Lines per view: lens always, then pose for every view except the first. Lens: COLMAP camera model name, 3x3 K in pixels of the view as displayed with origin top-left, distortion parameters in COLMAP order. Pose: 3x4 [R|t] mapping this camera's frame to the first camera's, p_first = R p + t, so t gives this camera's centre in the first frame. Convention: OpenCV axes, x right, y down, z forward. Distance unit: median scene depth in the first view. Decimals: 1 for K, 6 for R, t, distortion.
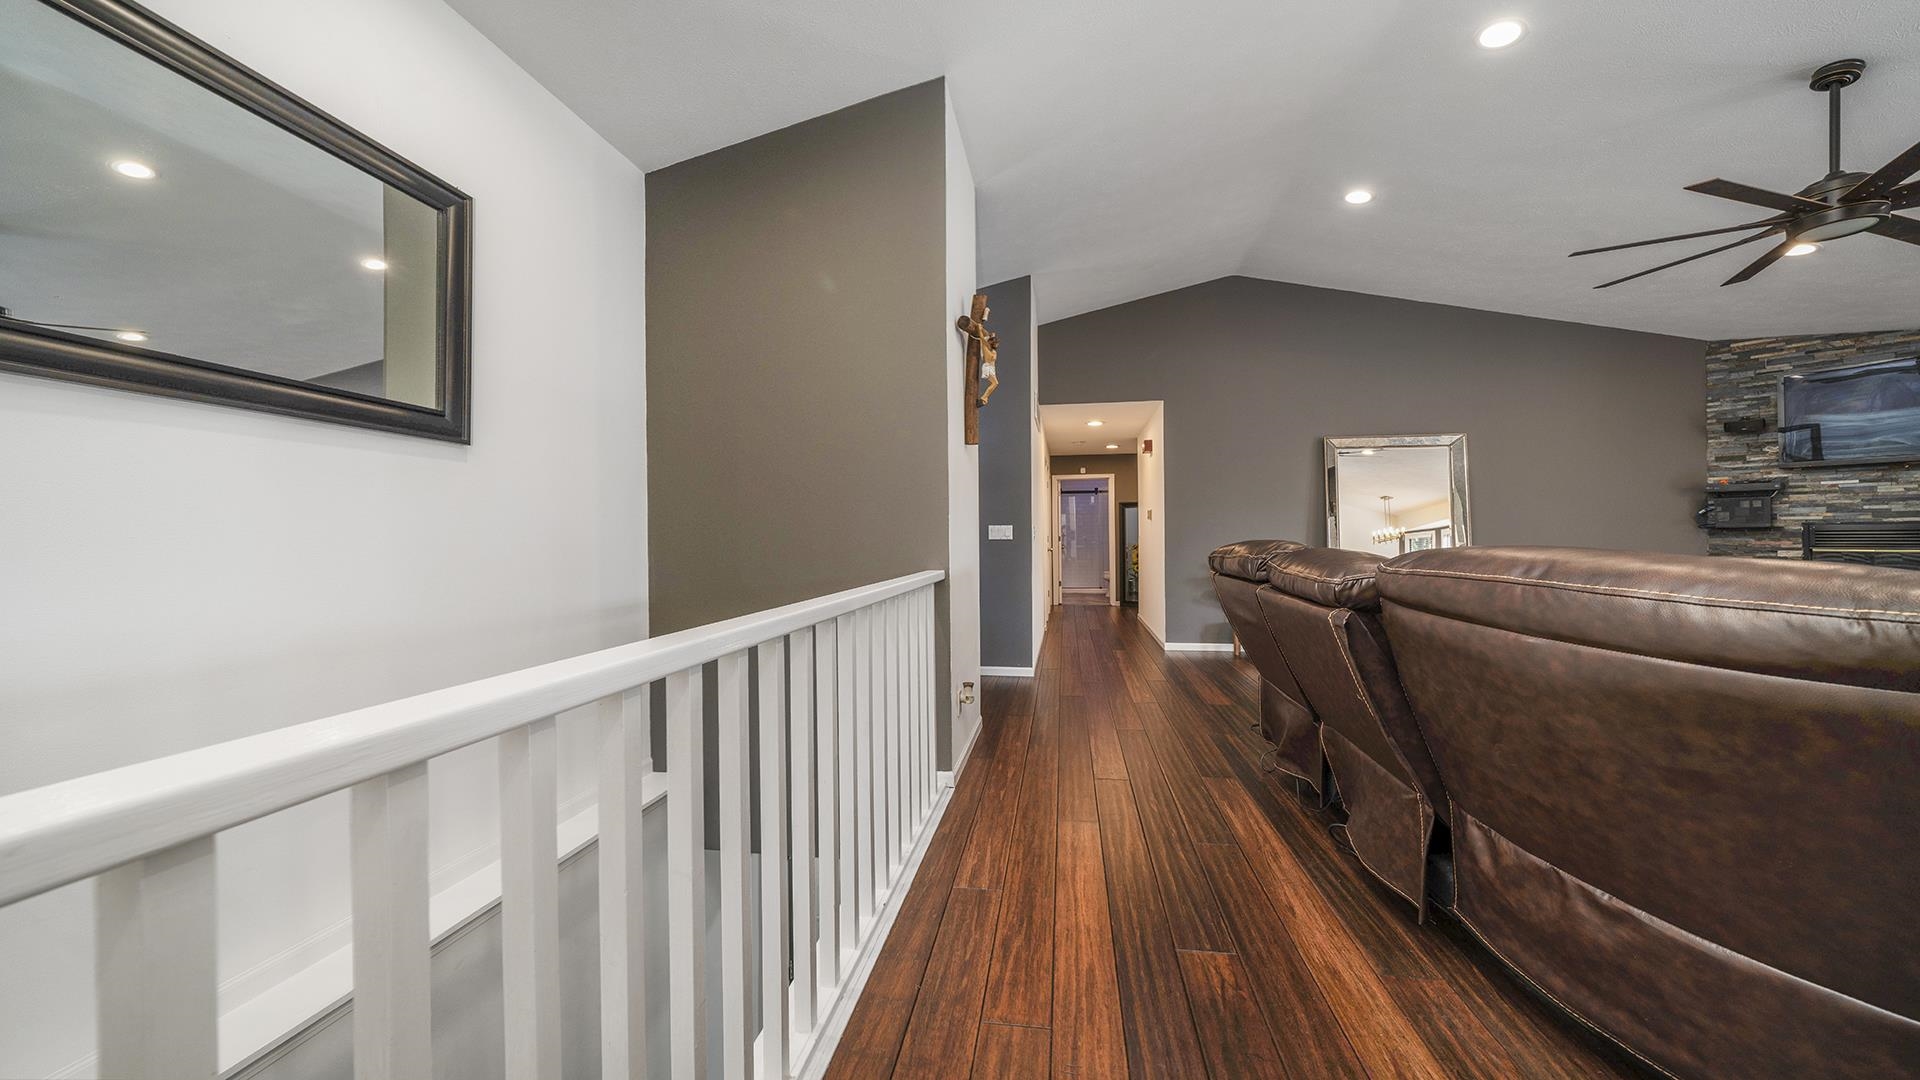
lens RADIAL K [[714.1, 0, 960.0], [0, 714.1, 540.0], [0, 0, 1]] dist [-0.000244, -0.000009]
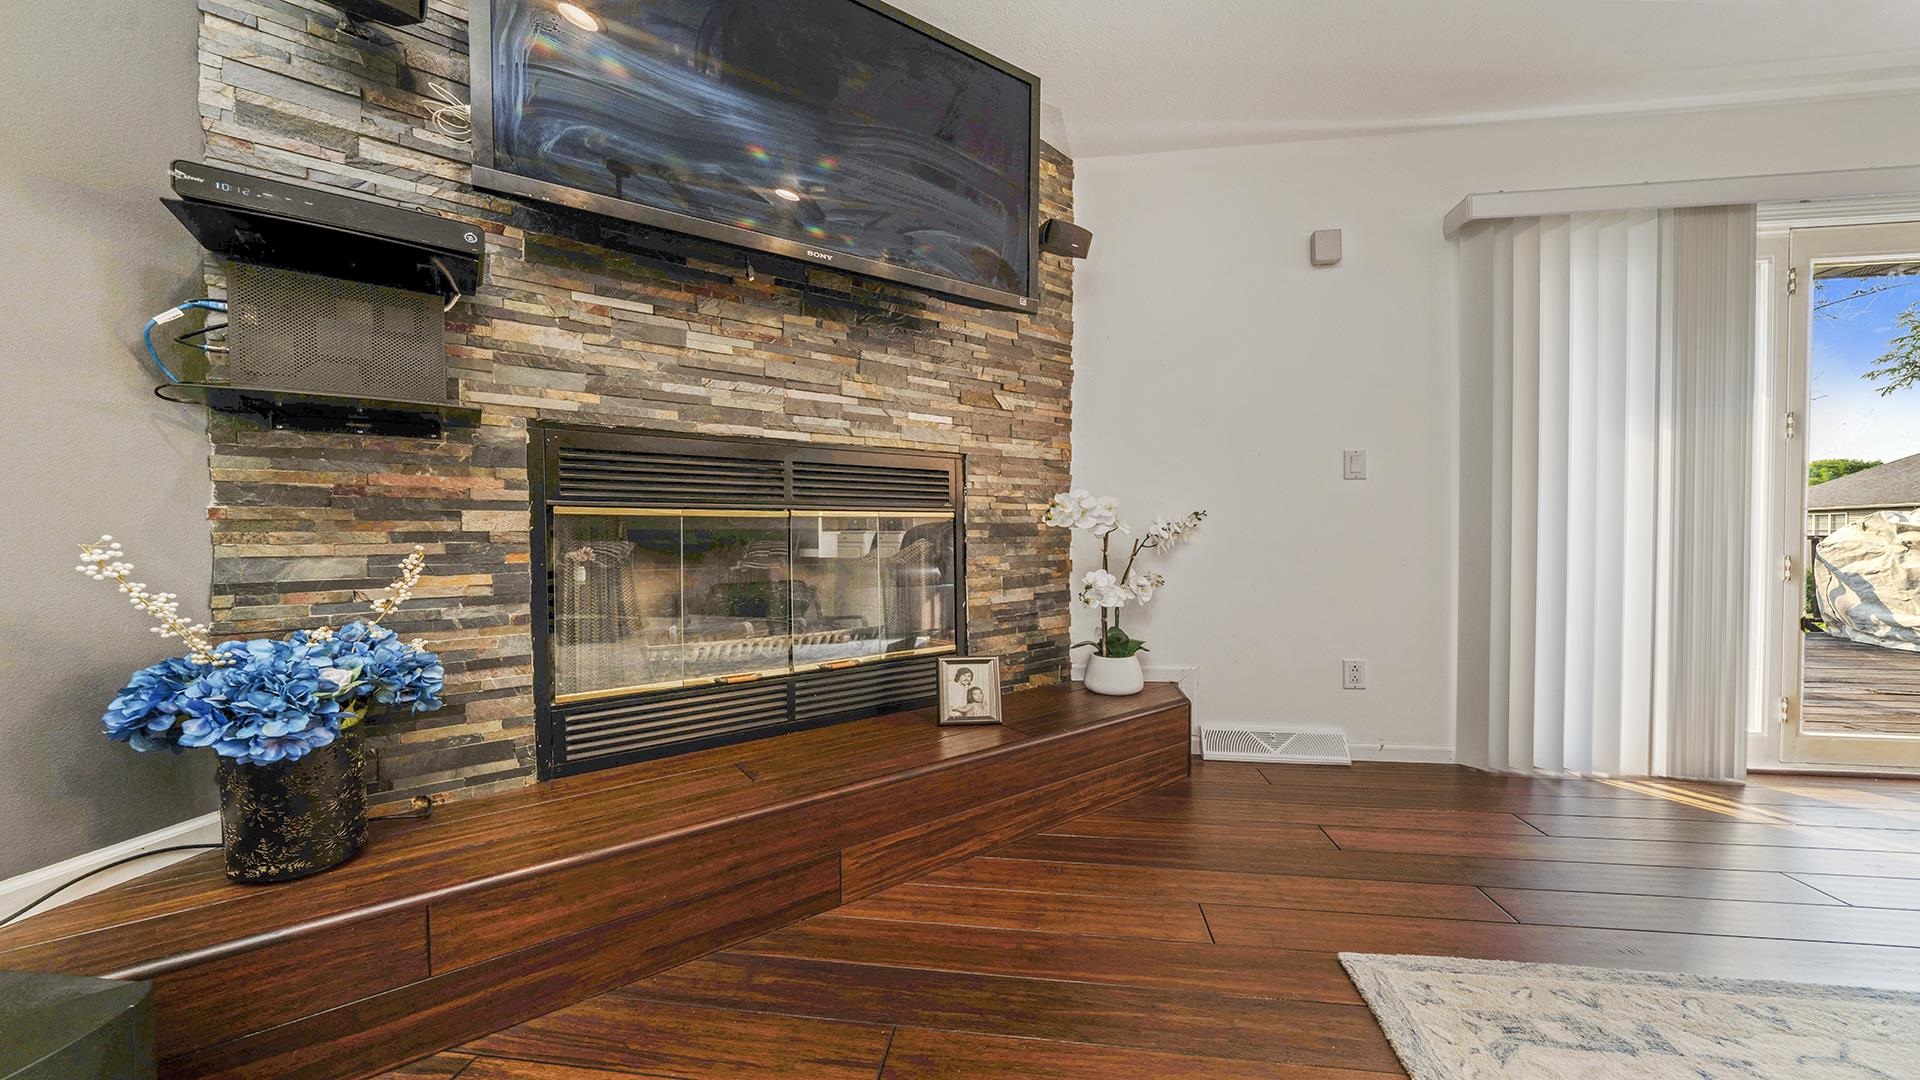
lens RADIAL K [[674.5, 0, 960.0], [0, 674.5, 540.0], [0, 0, 1]] dist [-0.001150, -0.000079]
pose [[0.023764, -0.005914, 0.999700, 0.917444], [0.007314, 0.999957, 0.005742, 0.027520], [-0.999691, 0.007175, 0.023806, 0.827899]]
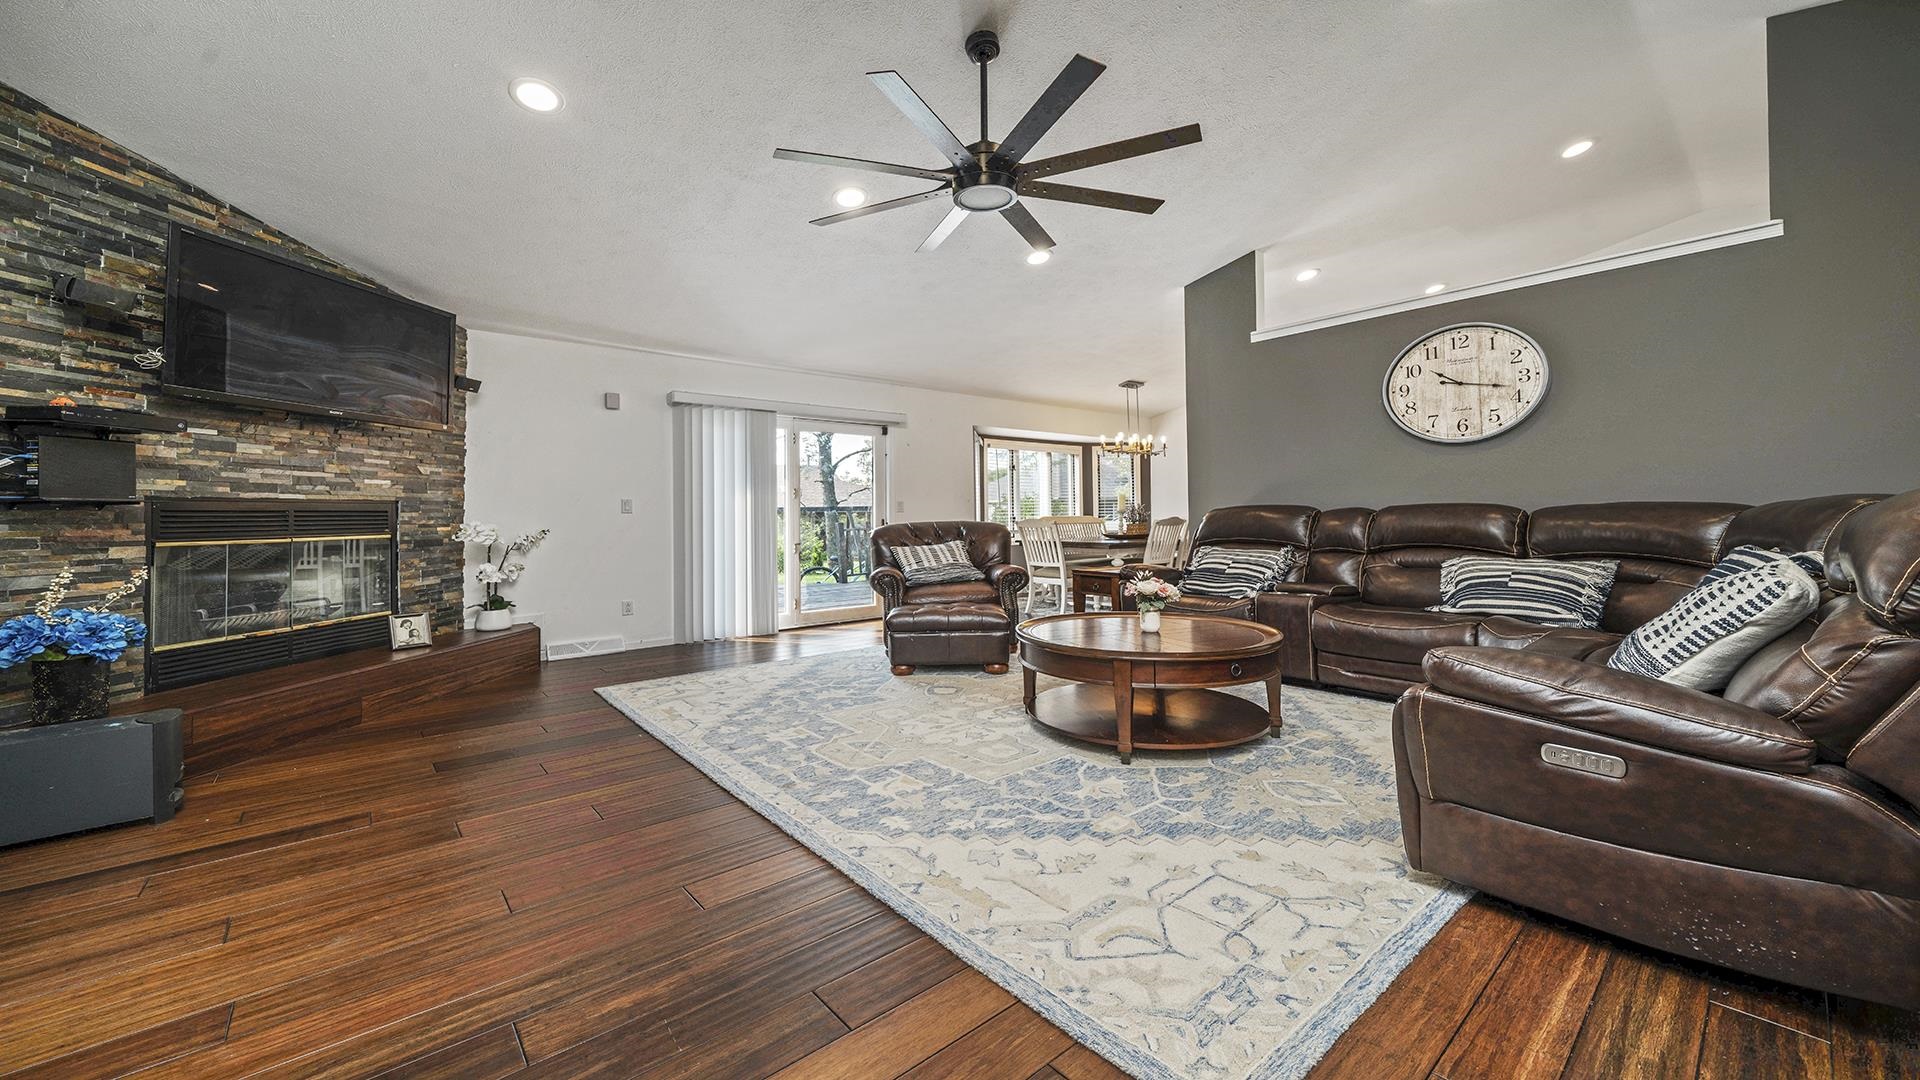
lens RADIAL K [[717.2, 0, 960.1], [0, 717.2, 498.5], [0, 0, 1]] dist [-0.001376, -0.000322]
pose [[-0.737506, 0.033818, 0.674493, 0.340448], [0.022692, 0.999422, -0.025298, 0.006659], [-0.674959, -0.003352, -0.737848, 1.003214]]
